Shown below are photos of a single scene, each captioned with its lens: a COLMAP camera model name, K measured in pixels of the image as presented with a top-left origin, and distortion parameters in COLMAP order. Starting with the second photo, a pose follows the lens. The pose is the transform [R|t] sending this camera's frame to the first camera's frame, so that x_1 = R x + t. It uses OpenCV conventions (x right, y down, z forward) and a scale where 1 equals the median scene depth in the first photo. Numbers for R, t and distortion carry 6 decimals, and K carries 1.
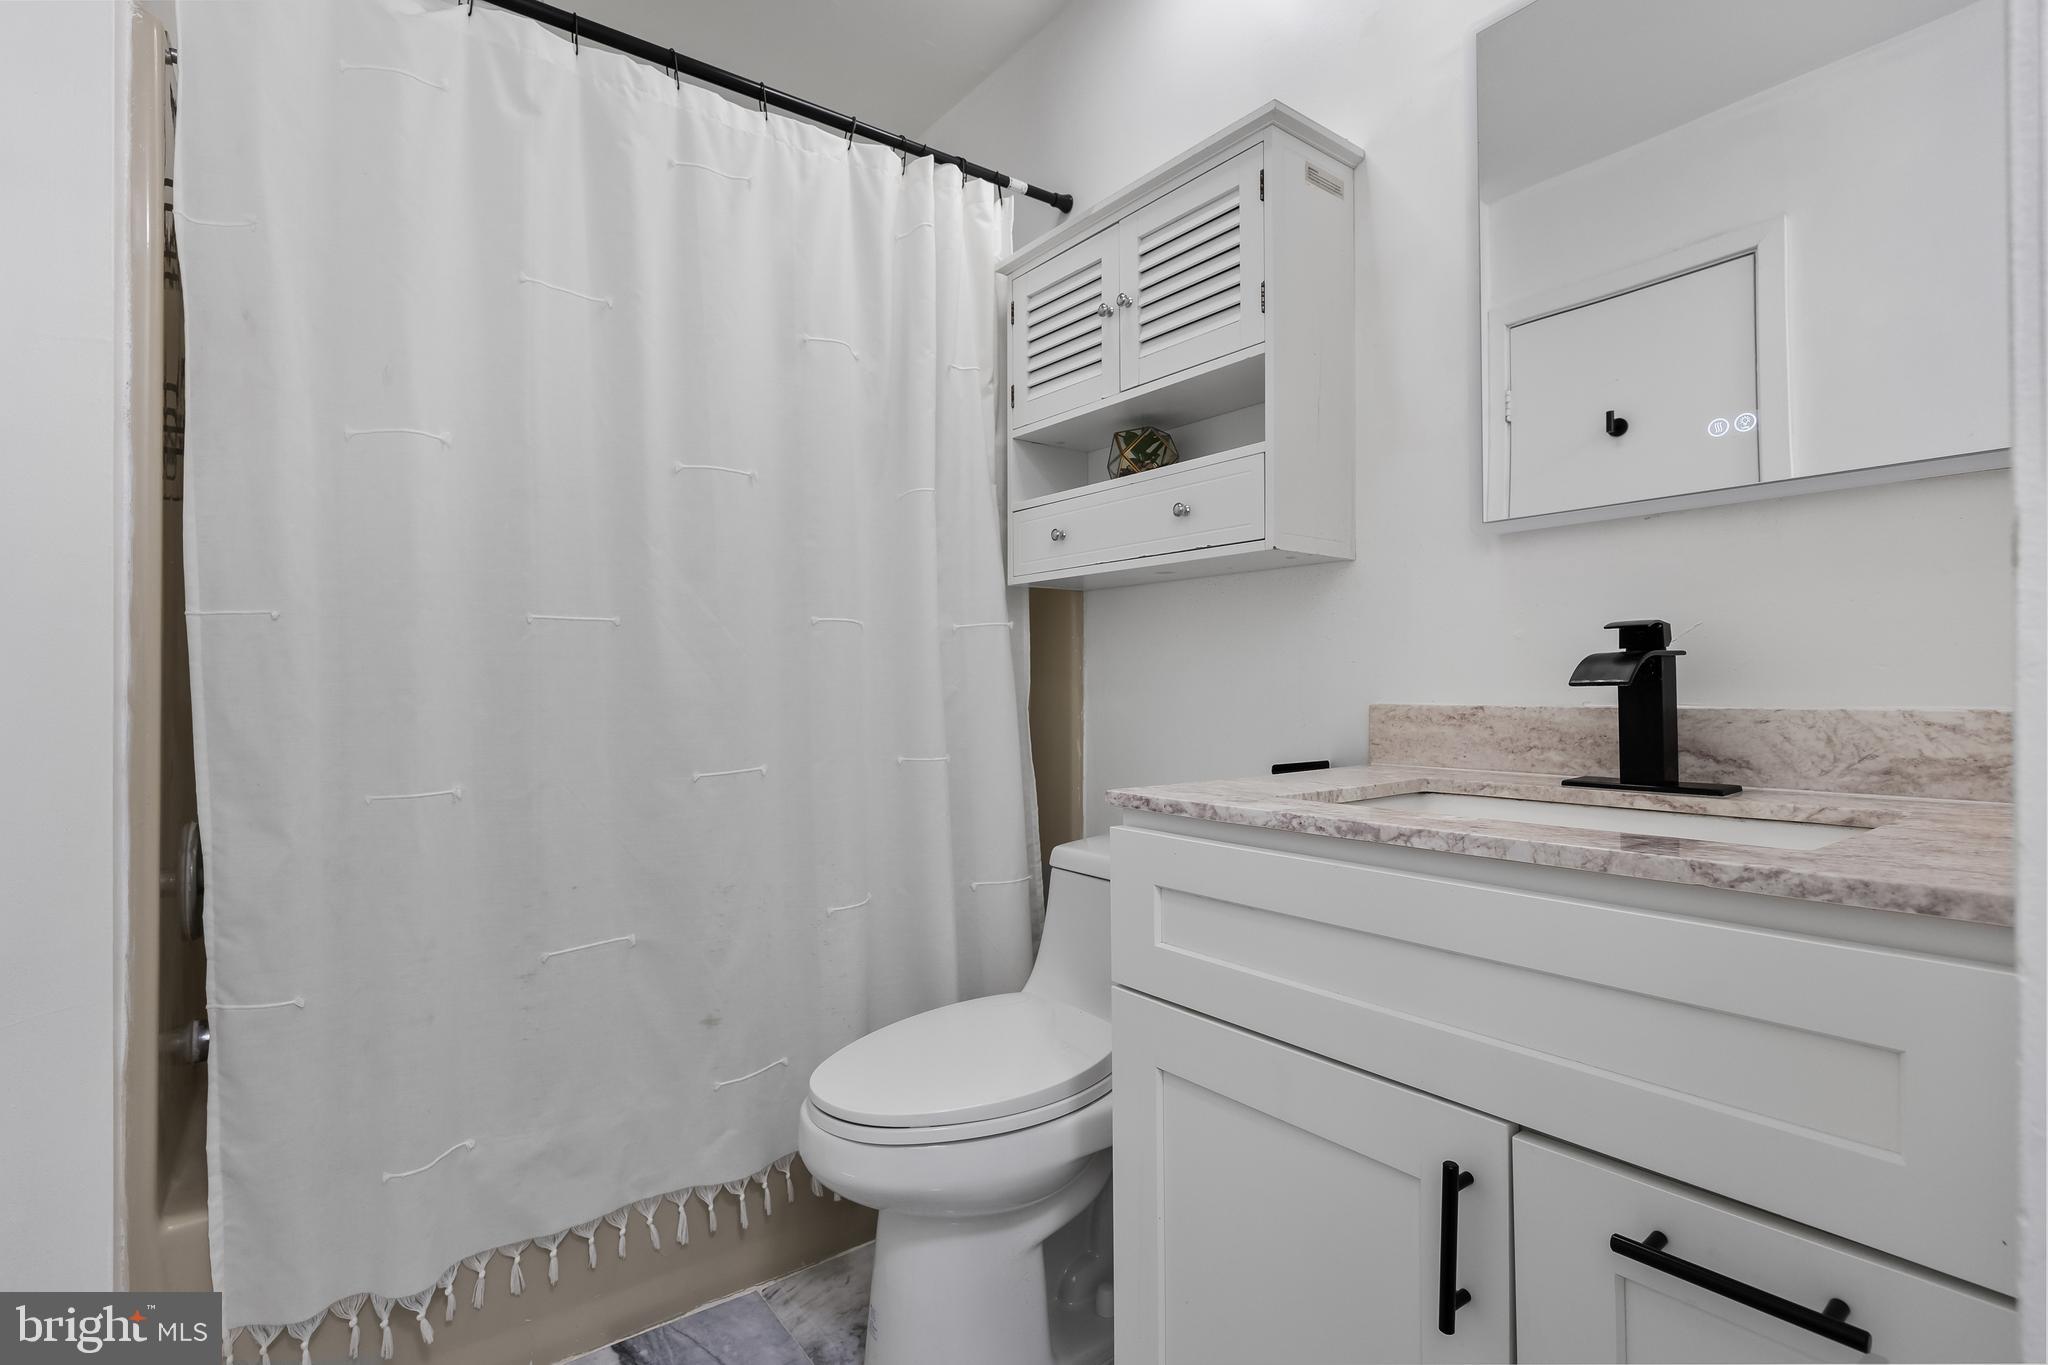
lens RADIAL K [[949.7, 0, 1024.0], [0, 949.7, 682.5], [0, 0, 1]] dist [-0.000319, 0.000066]
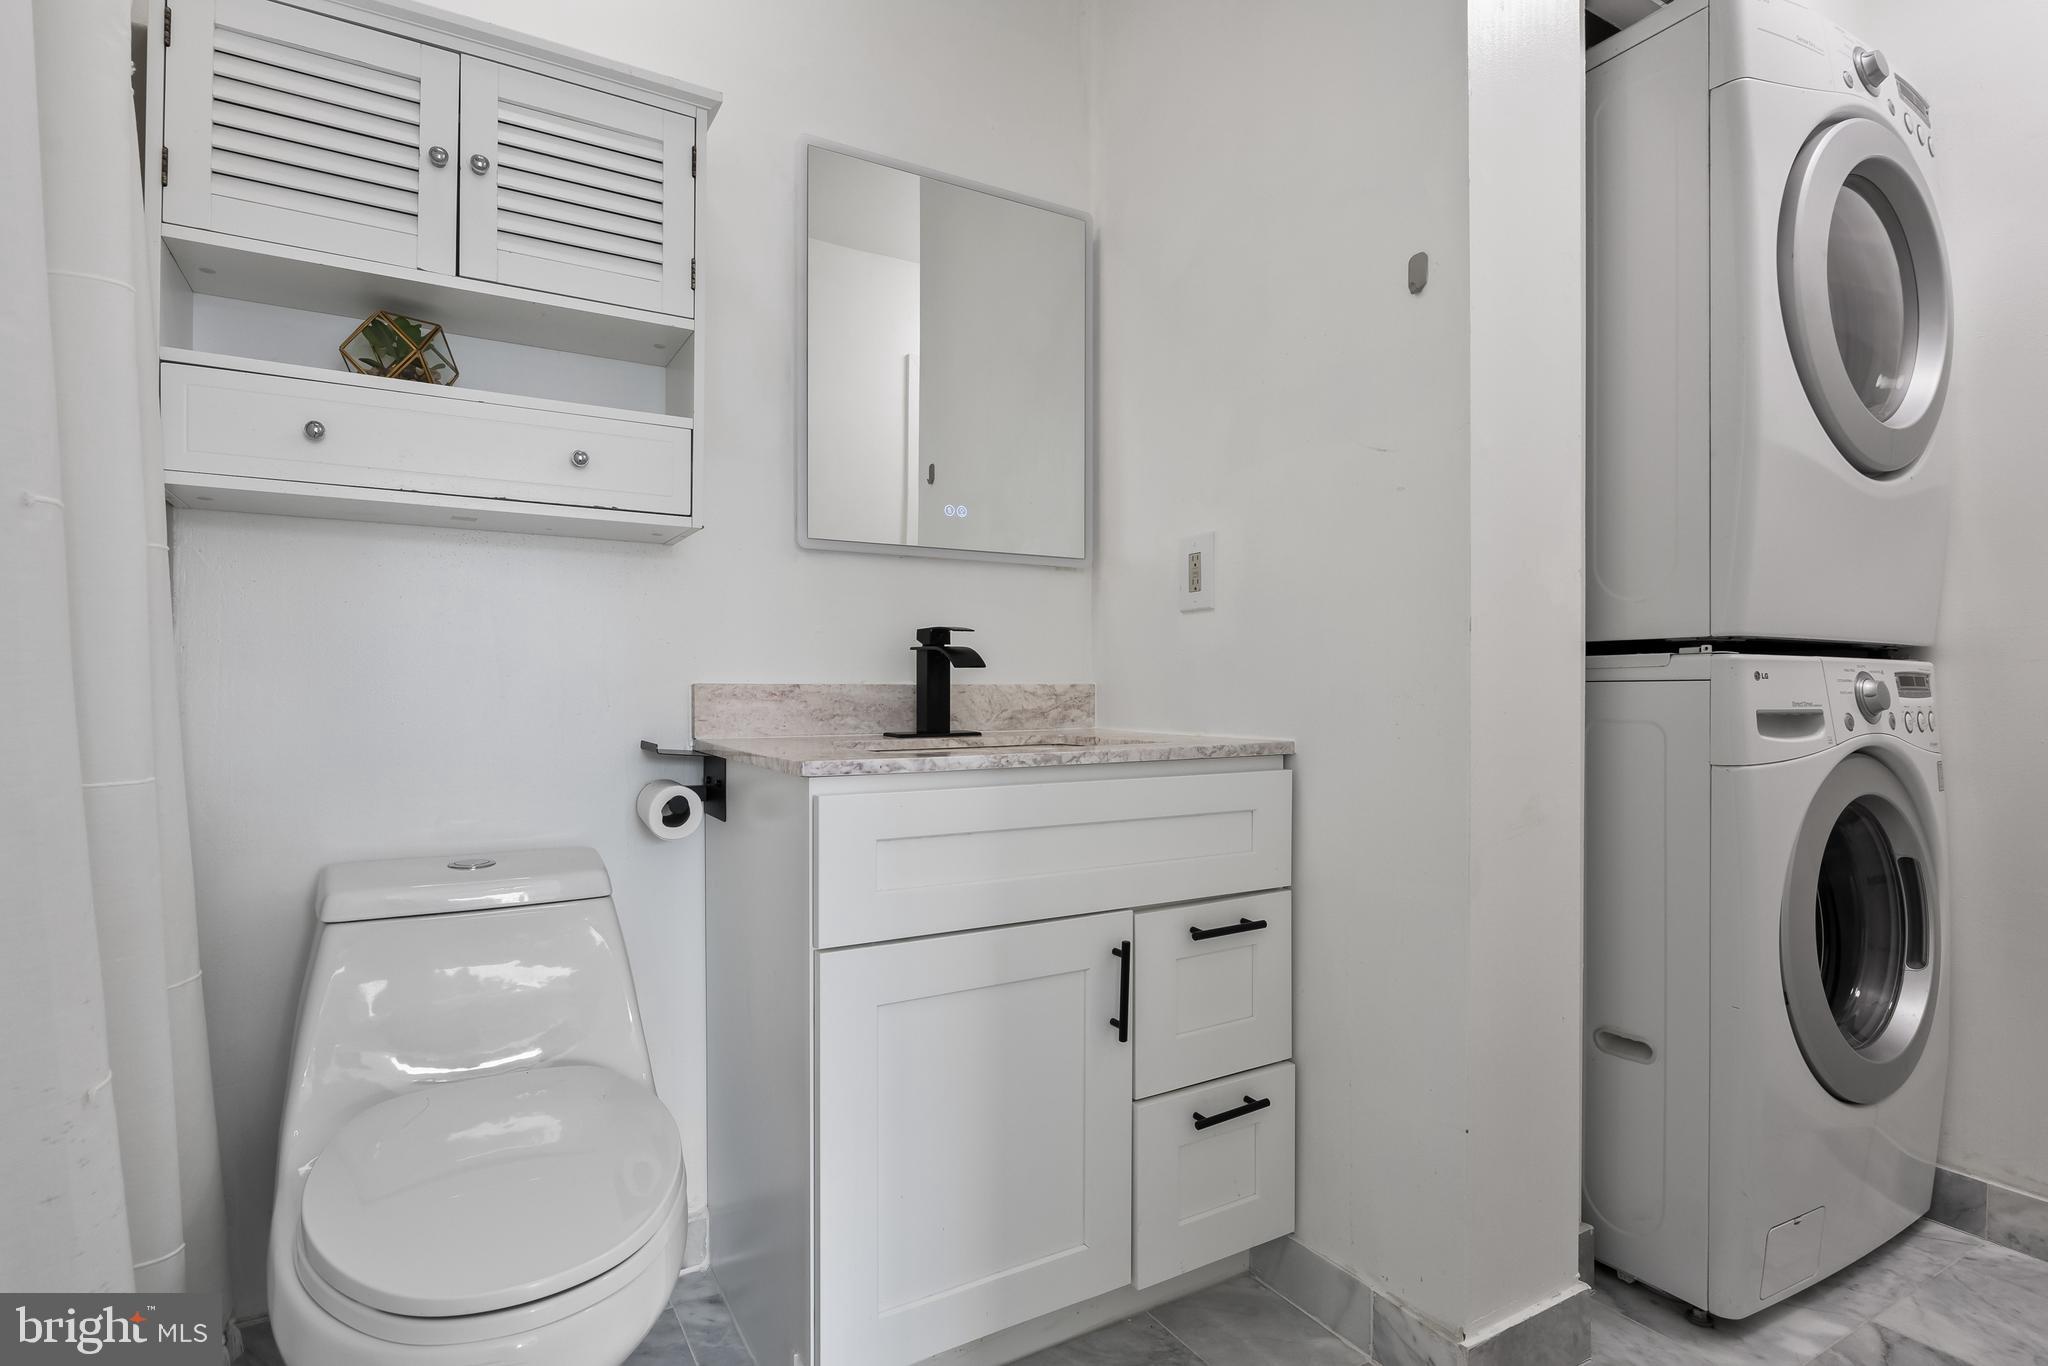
lens RADIAL K [[1046.4, 0, 1024.0], [0, 1046.4, 683.0], [0, 0, 1]] dist [-0.025361, -0.000198]
pose [[0.101498, 0.011552, 0.994769, -0.974266], [-0.007666, 0.999912, -0.010830, 0.041629], [-0.994806, -0.006527, 0.101578, 0.663115]]
